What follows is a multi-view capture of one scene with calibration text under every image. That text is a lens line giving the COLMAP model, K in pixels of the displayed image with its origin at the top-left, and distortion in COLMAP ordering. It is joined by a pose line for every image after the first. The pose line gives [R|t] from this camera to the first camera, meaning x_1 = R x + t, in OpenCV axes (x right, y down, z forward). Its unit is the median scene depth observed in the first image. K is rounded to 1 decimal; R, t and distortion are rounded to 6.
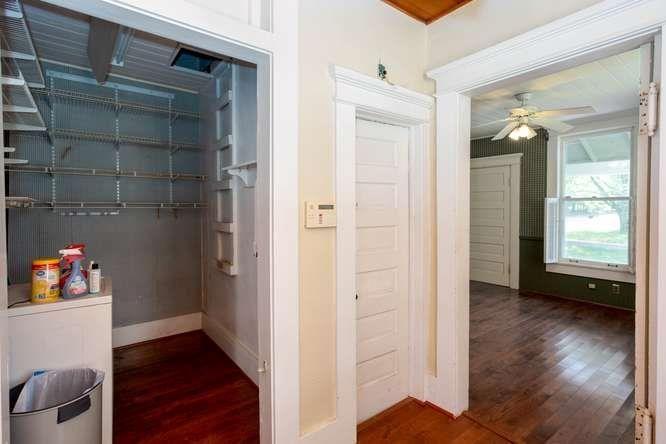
lens RADIAL K [[329.1, 0, 339.0], [0, 329.1, 212.9], [0, 0, 1]] dist [0.007566, 0.007585]
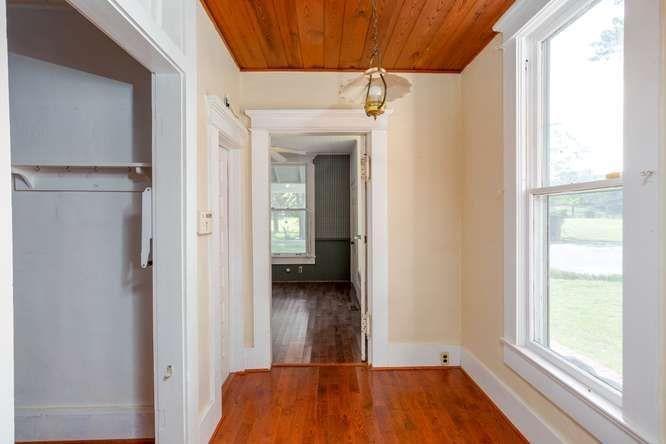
lens RADIAL K [[329.1, 0, 333.9], [0, 329.1, 220.1], [0, 0, 1]] dist [0.007566, 0.007585]
pose [[0.598418, -0.017637, 0.800990, -0.532361], [0.020847, 0.999762, 0.006438, -0.001965], [-0.800913, 0.012846, 0.598643, -0.030322]]
